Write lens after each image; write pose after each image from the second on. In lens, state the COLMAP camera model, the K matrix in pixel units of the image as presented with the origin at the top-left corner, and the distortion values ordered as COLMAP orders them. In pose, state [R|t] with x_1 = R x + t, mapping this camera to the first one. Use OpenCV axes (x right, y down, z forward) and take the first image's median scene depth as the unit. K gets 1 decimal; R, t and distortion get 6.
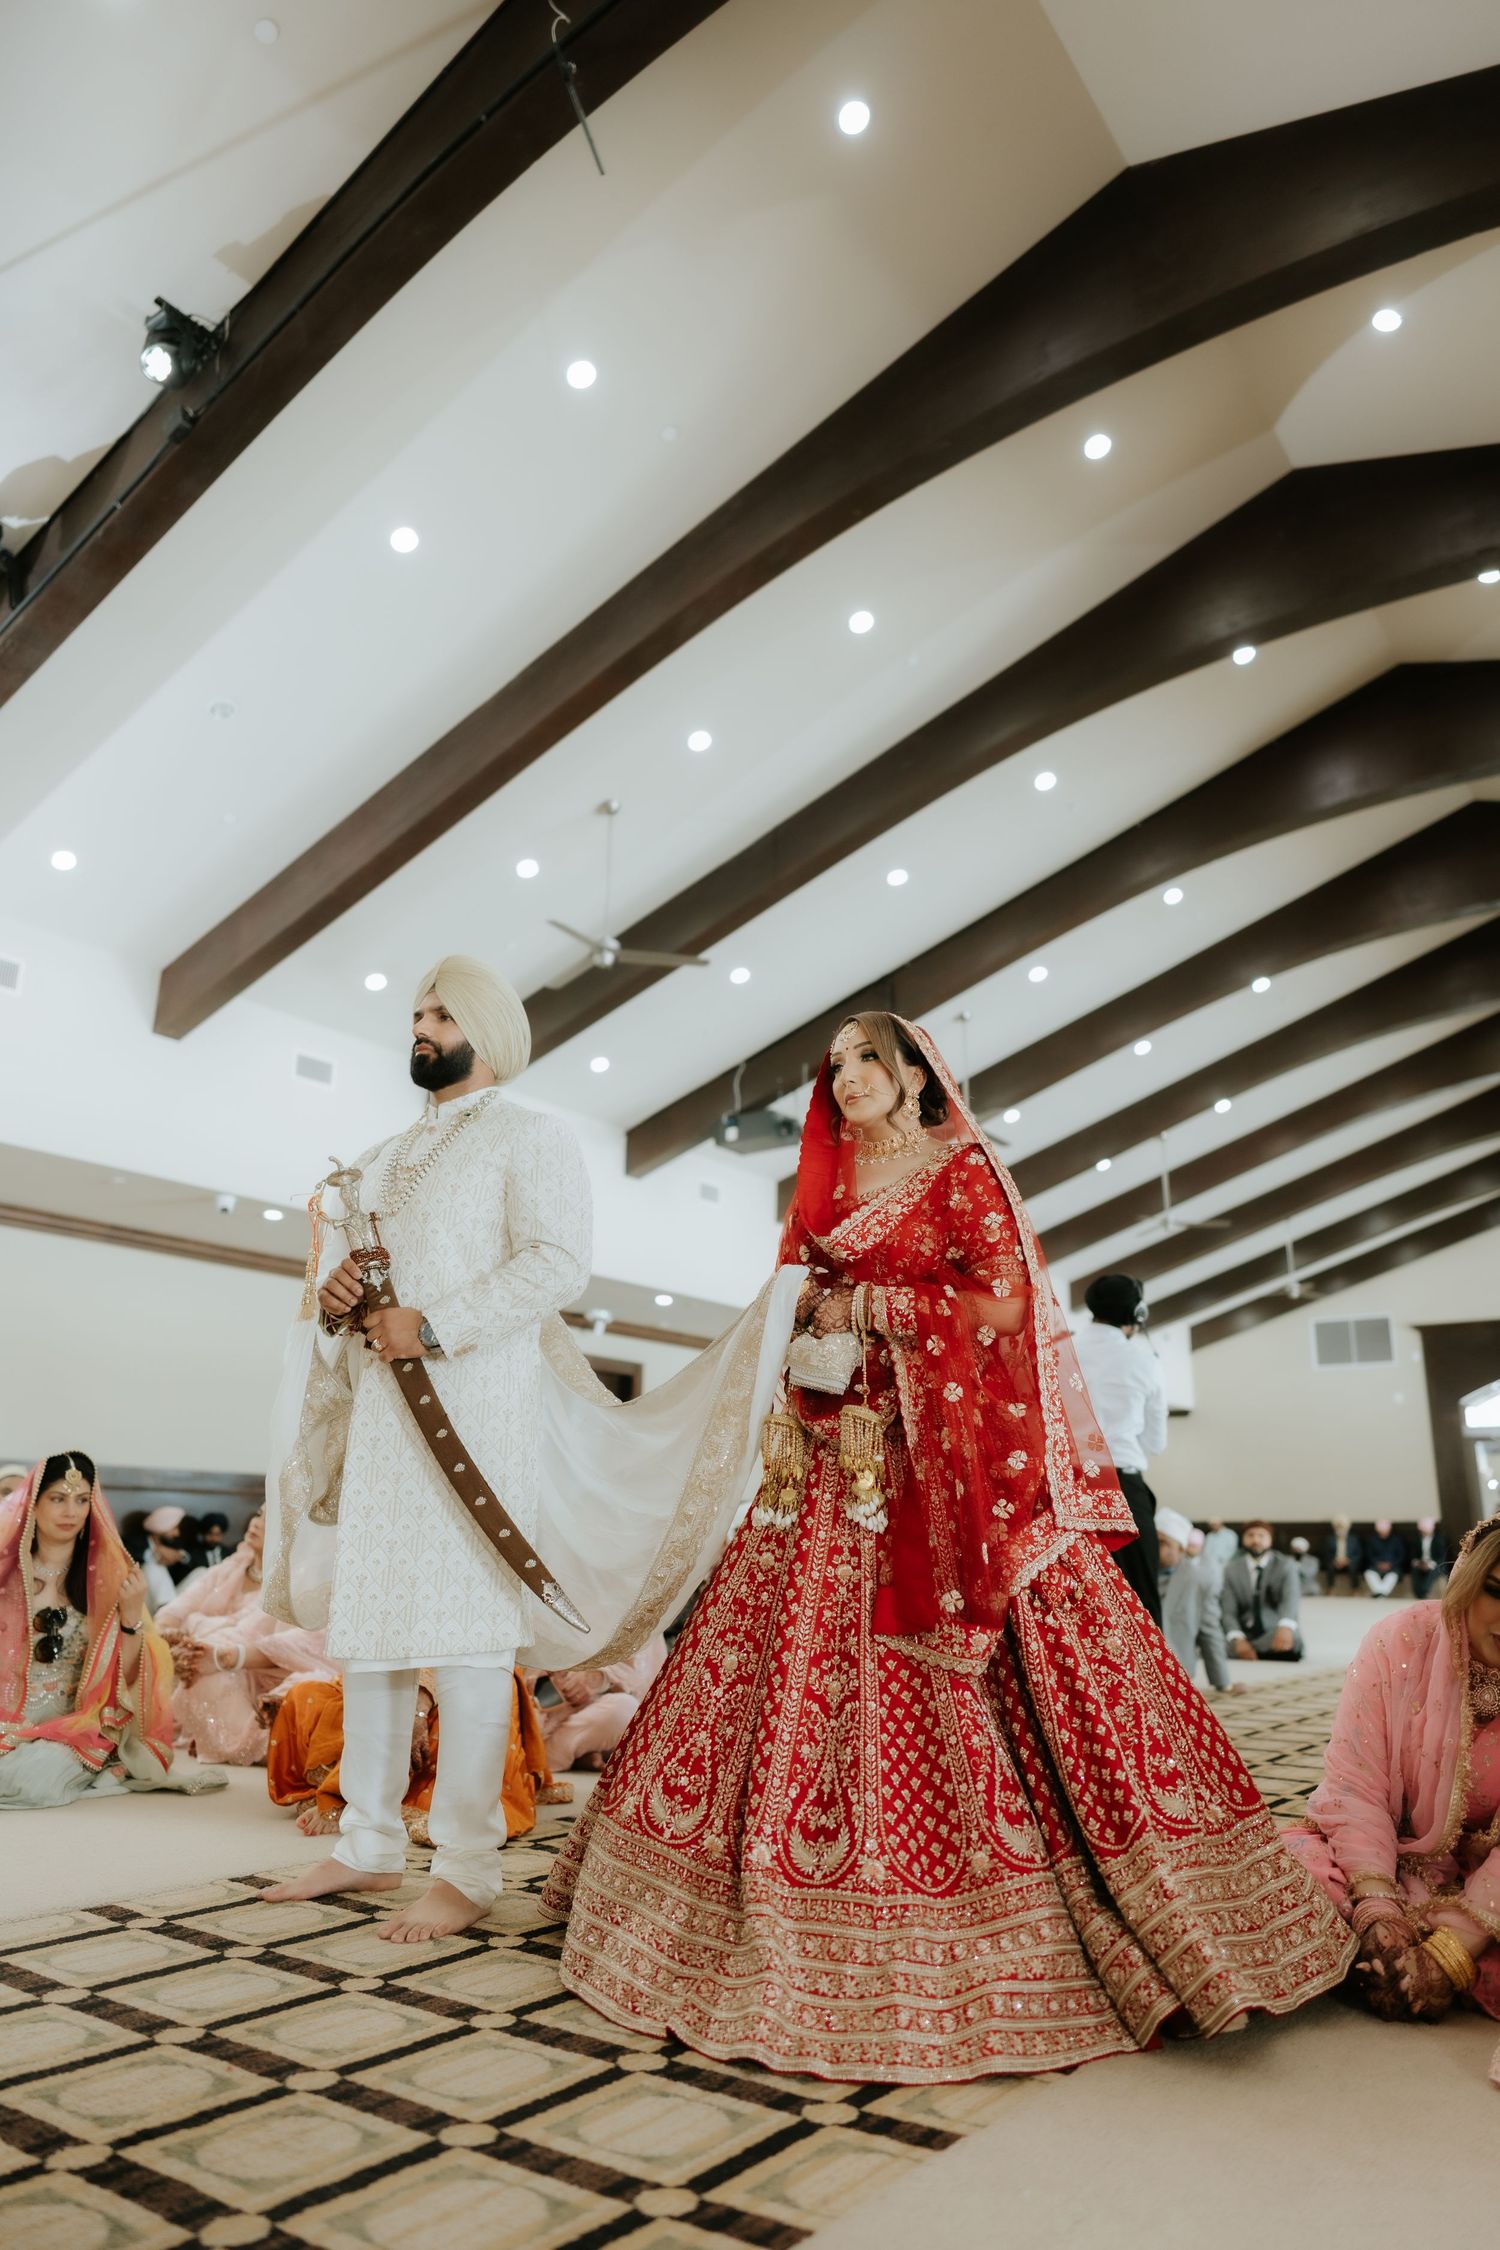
lens RADIAL K [[1511.2, 0, 763.5], [0, 1511.2, 1115.0], [0, 0, 1]] dist [0.000256, -0.026906]
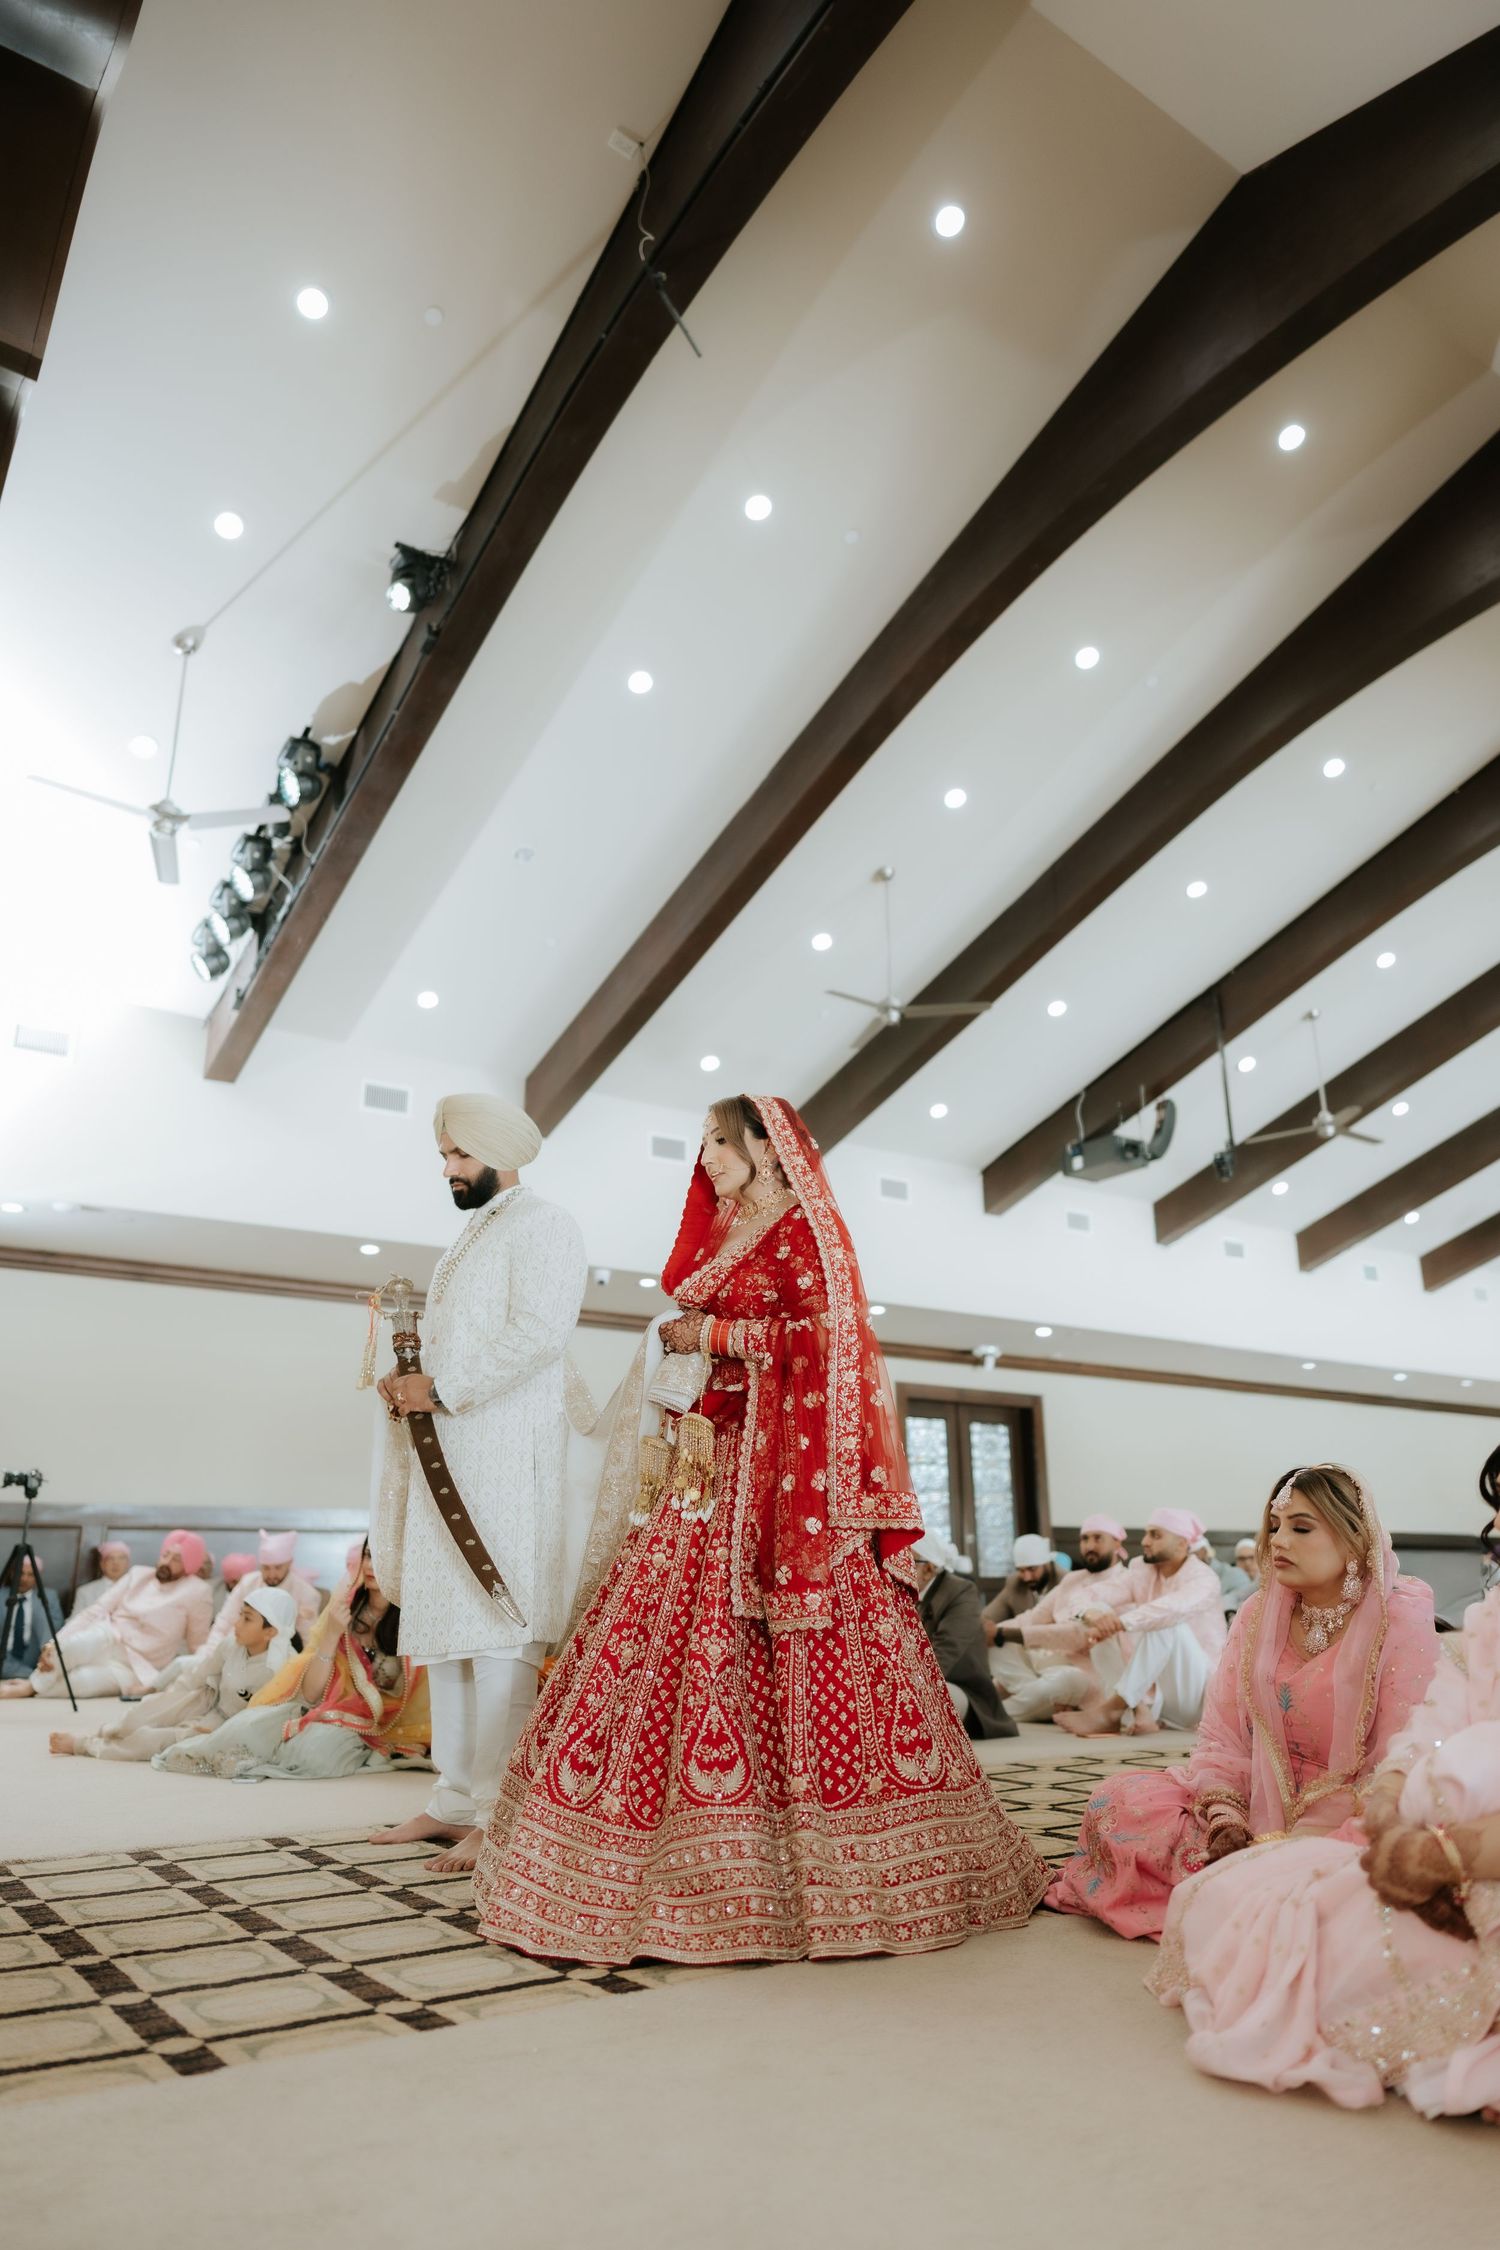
lens RADIAL K [[1511.2, 0, 733.8], [0, 1511.2, 1110.7], [0, 0, 1]] dist [0.000256, -0.026906]
pose [[0.940400, -0.118877, -0.318615, 0.165450], [0.110345, 0.992885, -0.044764, -0.003940], [0.321669, 0.006939, 0.946827, -0.054397]]
